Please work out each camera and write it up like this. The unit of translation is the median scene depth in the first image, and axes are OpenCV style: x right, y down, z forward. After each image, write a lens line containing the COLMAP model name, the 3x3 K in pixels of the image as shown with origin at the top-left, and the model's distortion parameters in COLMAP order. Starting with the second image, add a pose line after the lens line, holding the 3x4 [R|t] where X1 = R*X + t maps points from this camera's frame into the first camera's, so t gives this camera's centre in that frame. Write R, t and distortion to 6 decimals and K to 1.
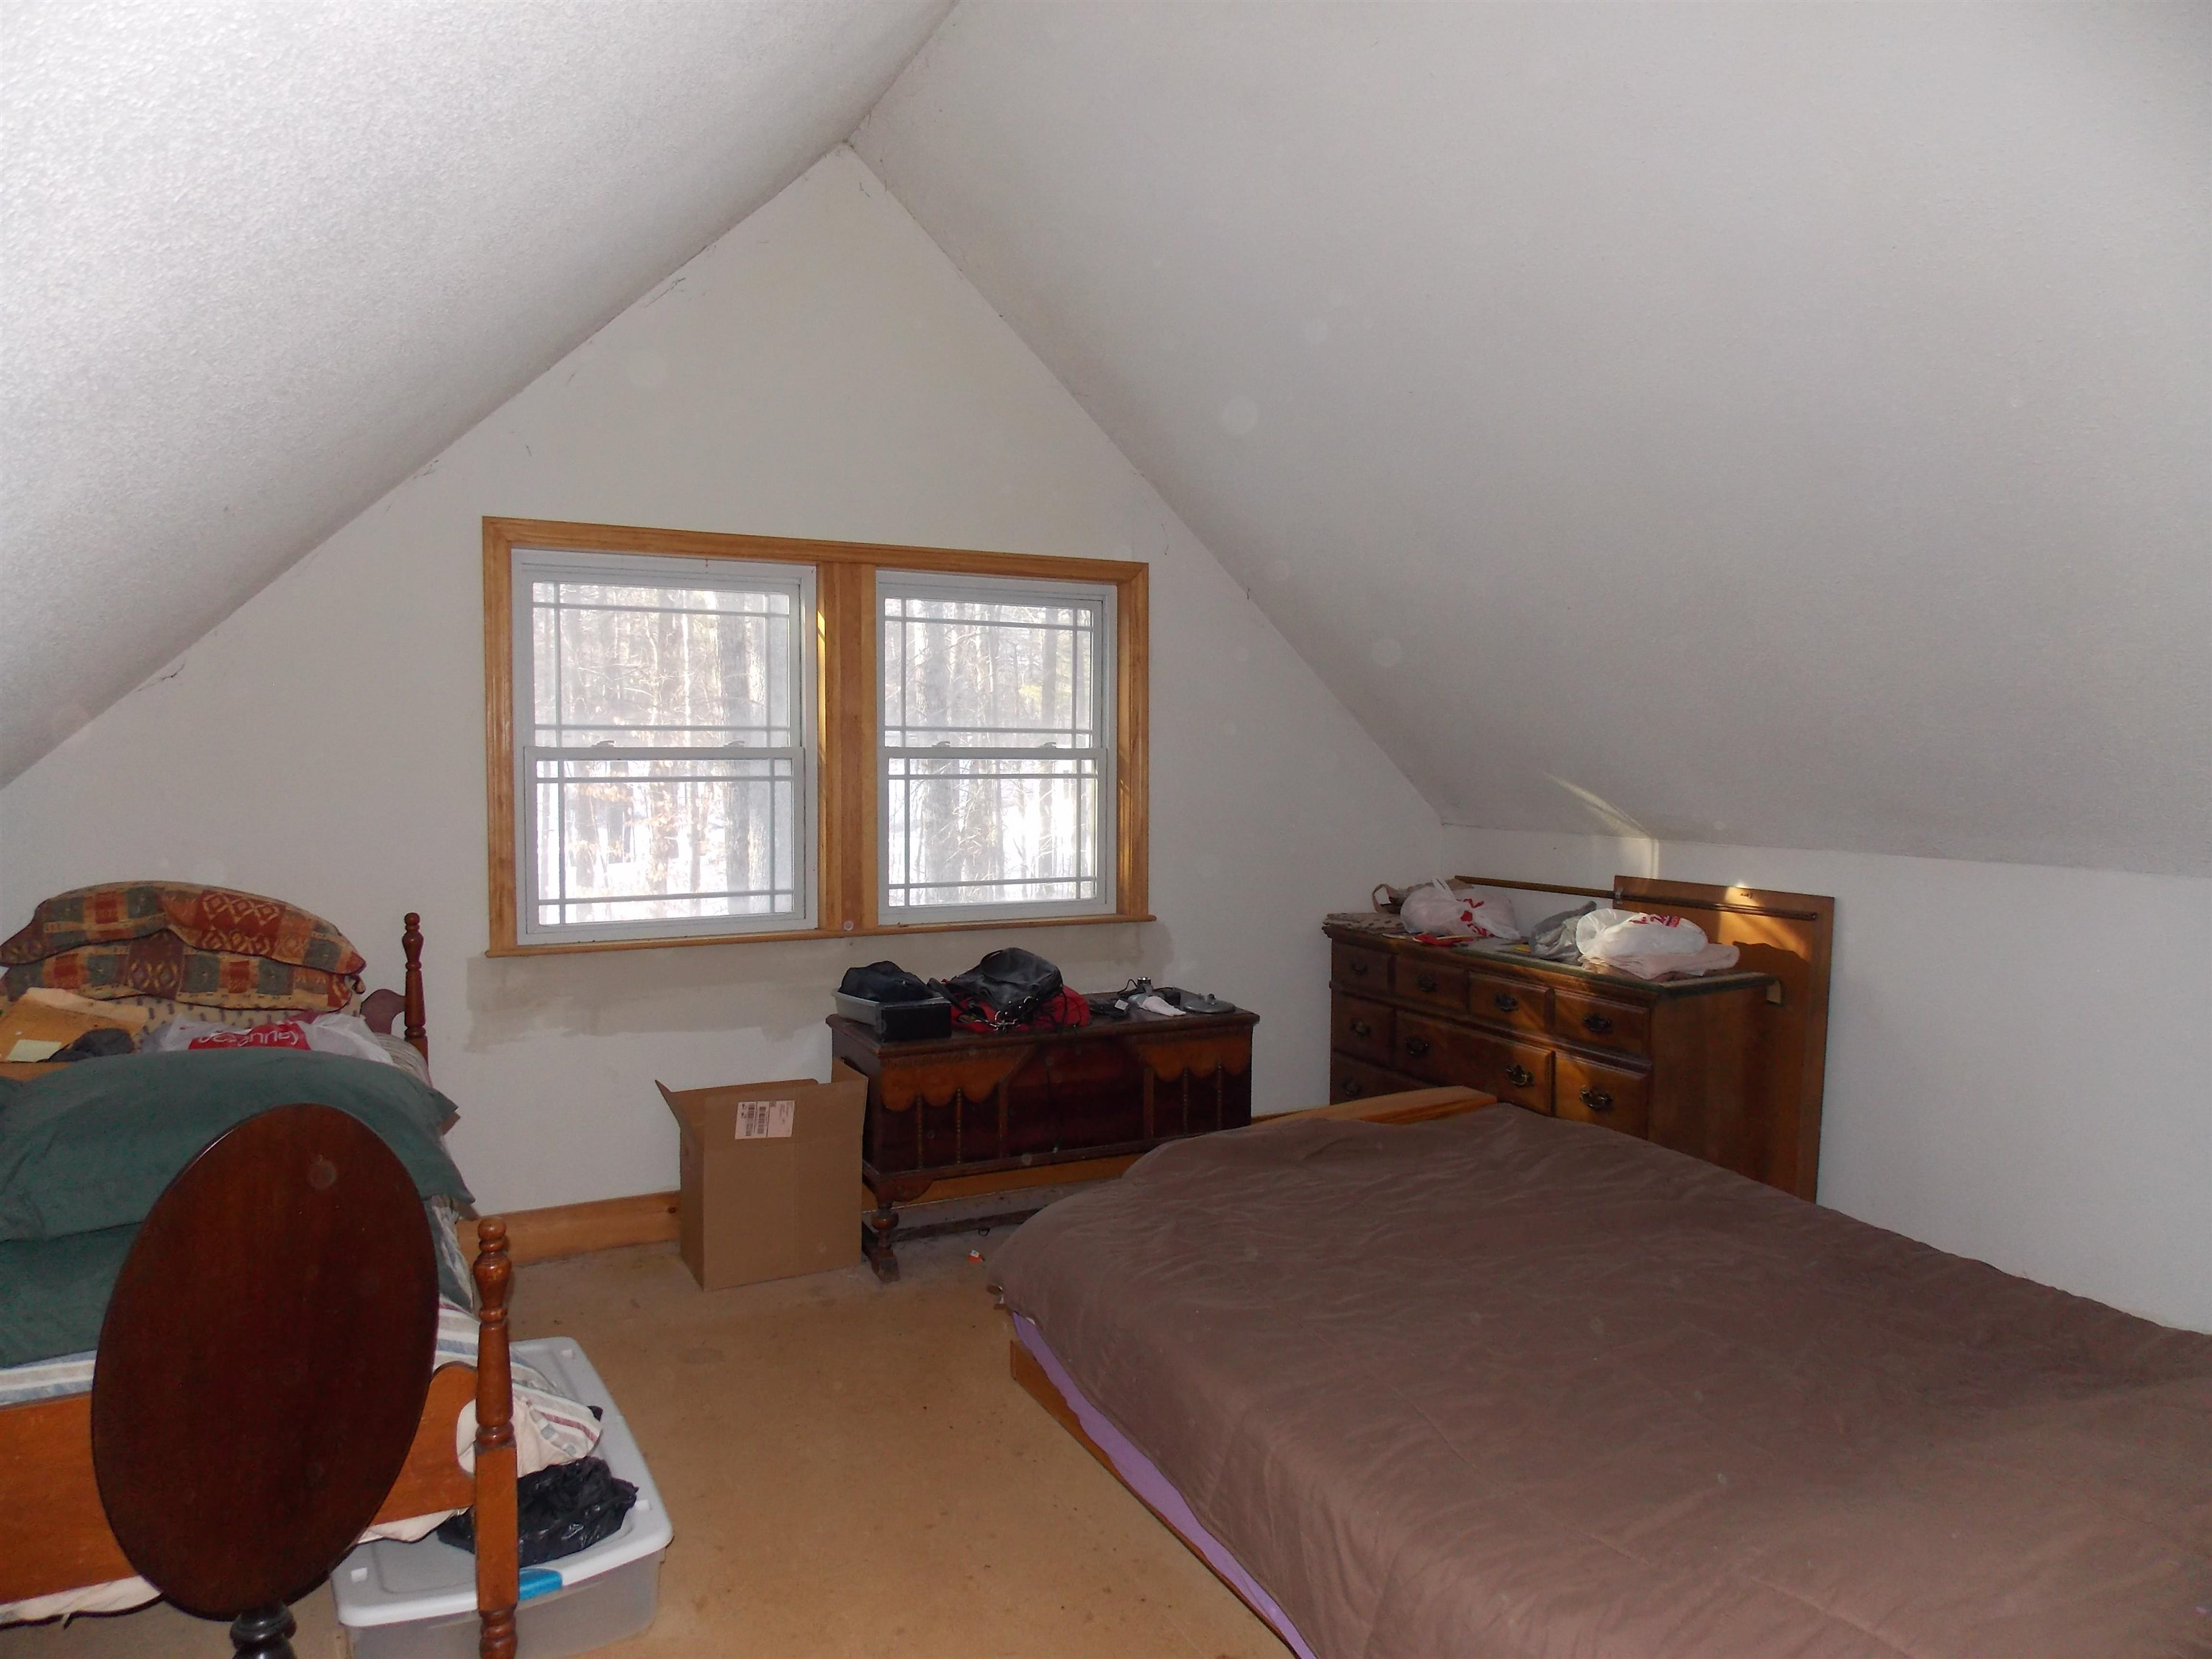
lens RADIAL K [[1484.4, 0, 1107.6], [0, 1484.4, 795.9], [0, 0, 1]] dist [0.019141, -0.002850]
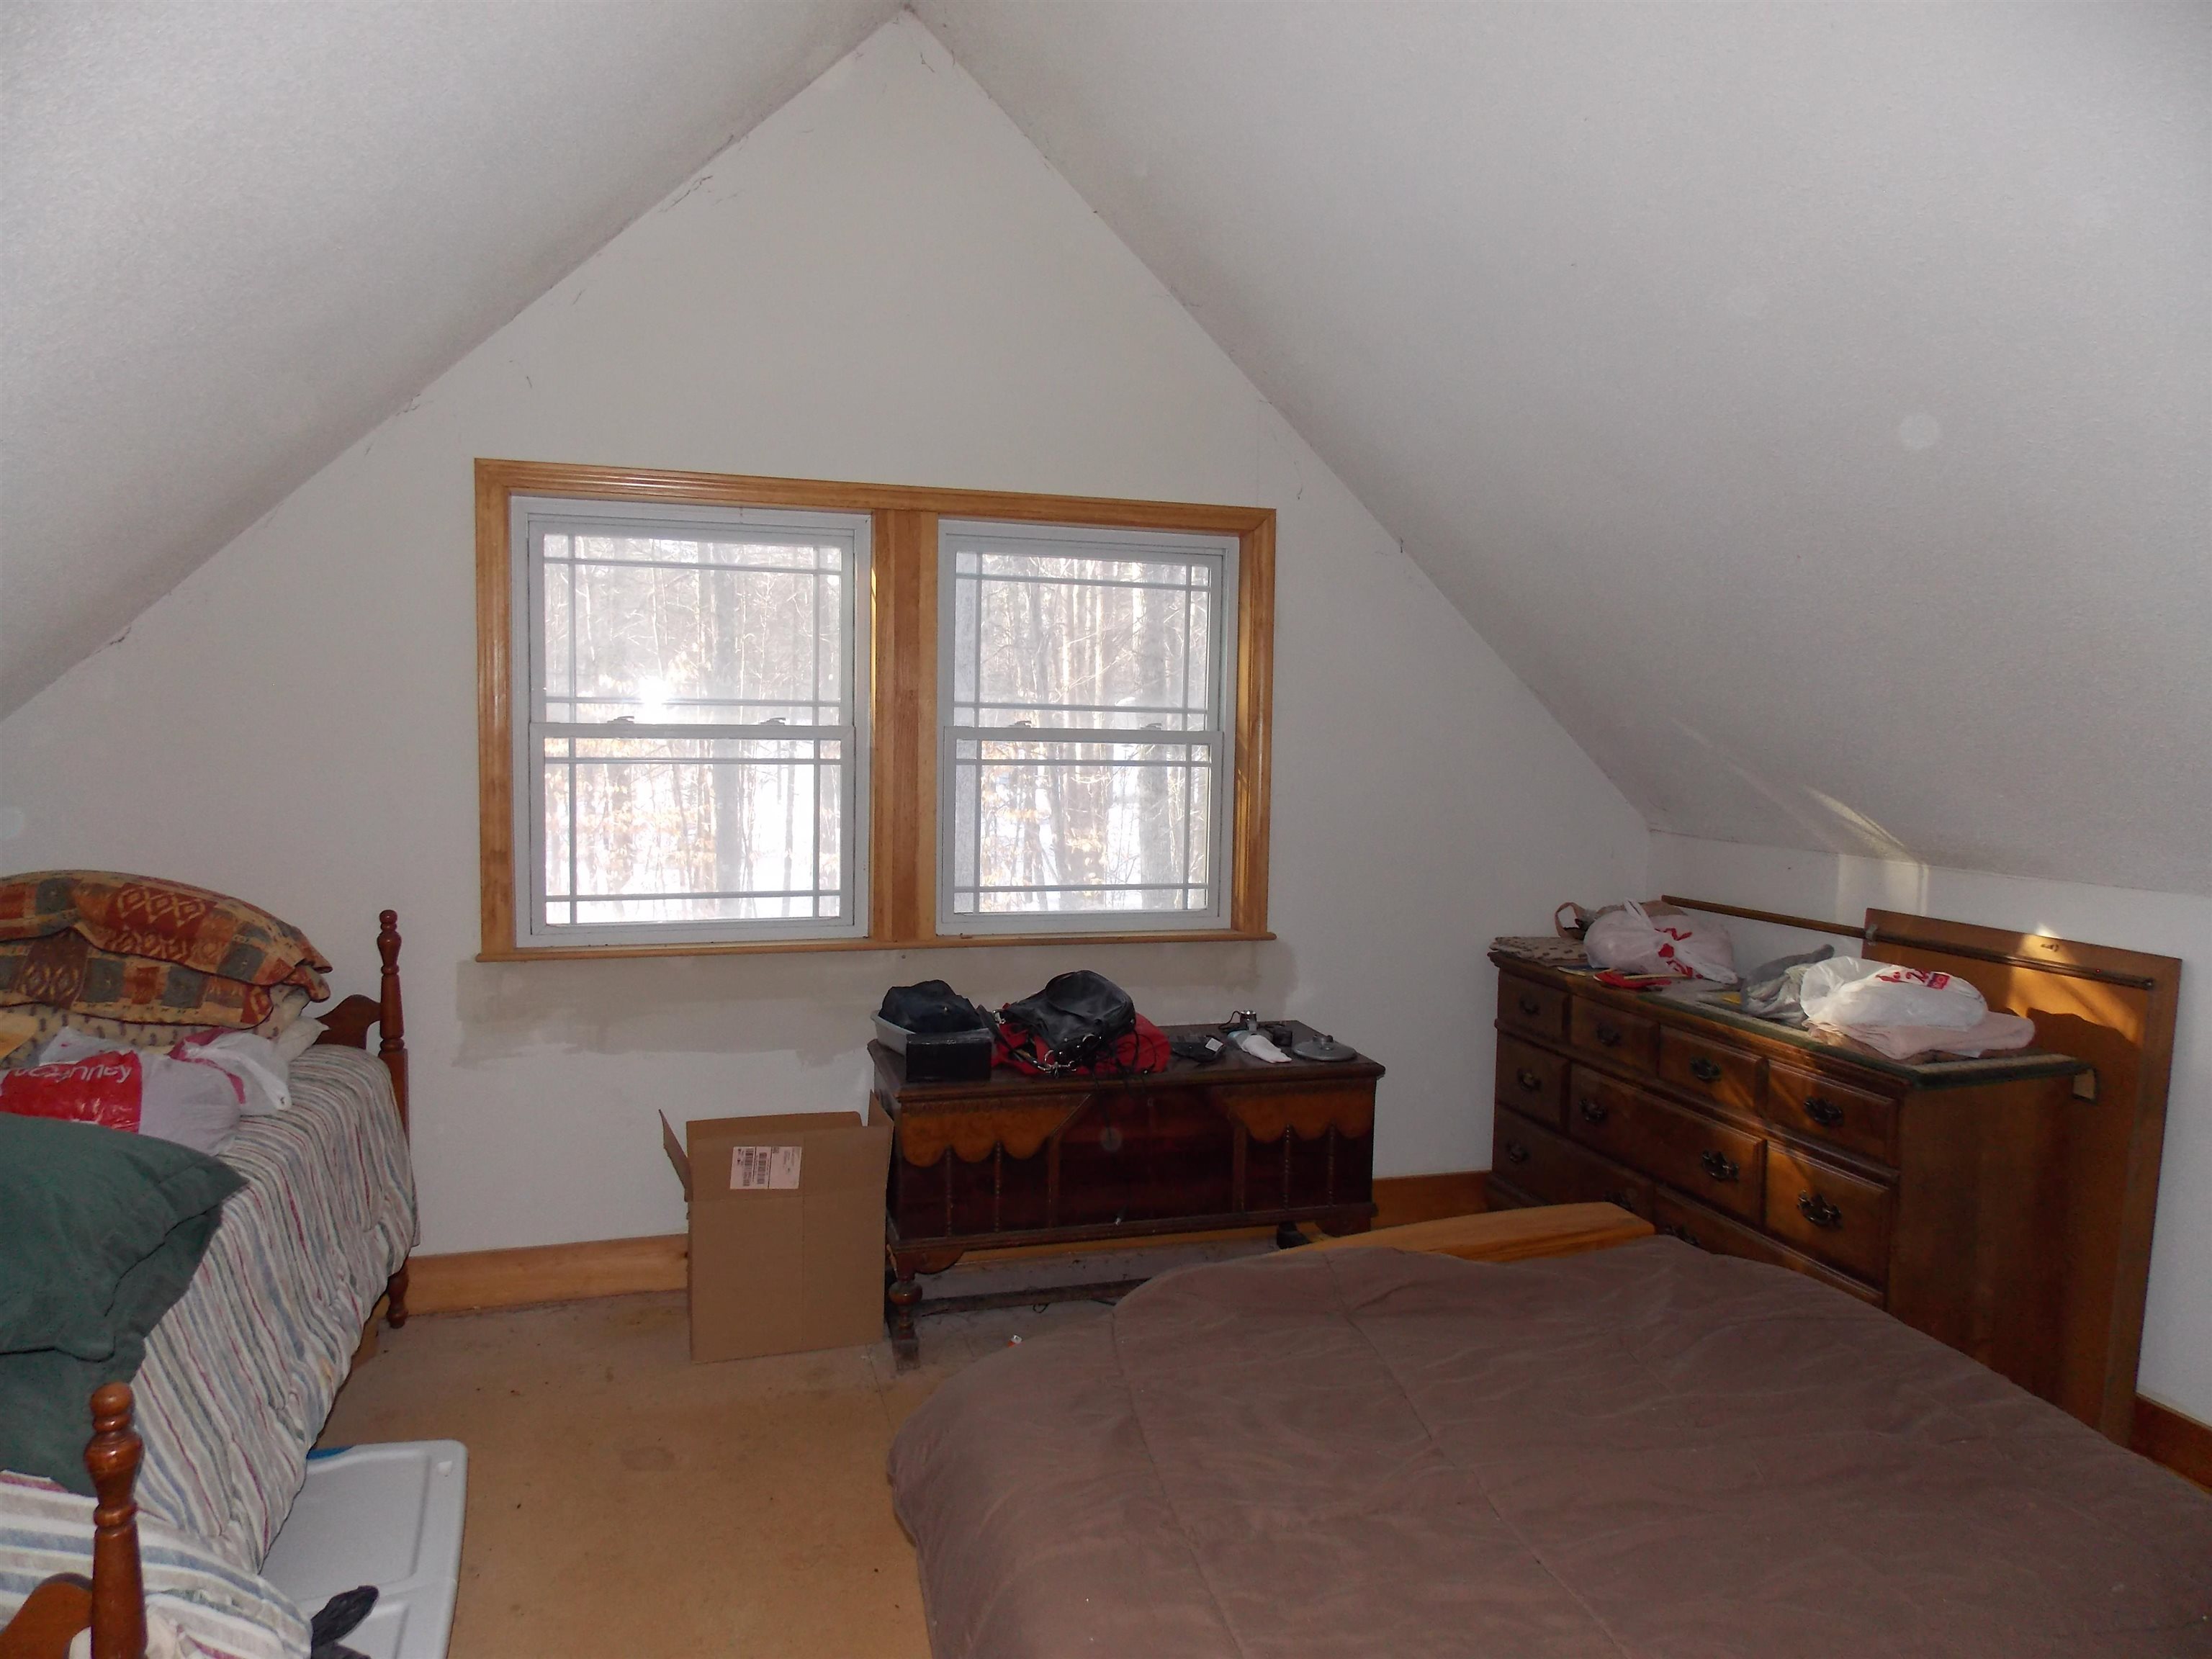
lens RADIAL K [[1484.4, 0, 1107.6], [0, 1484.4, 795.9], [0, 0, 1]] dist [0.019141, -0.002850]
pose [[0.983905, 0.023934, -0.177084, 0.097987], [-0.019837, 0.999494, 0.024866, -0.017730], [0.177589, -0.020953, 0.983882, 0.187846]]
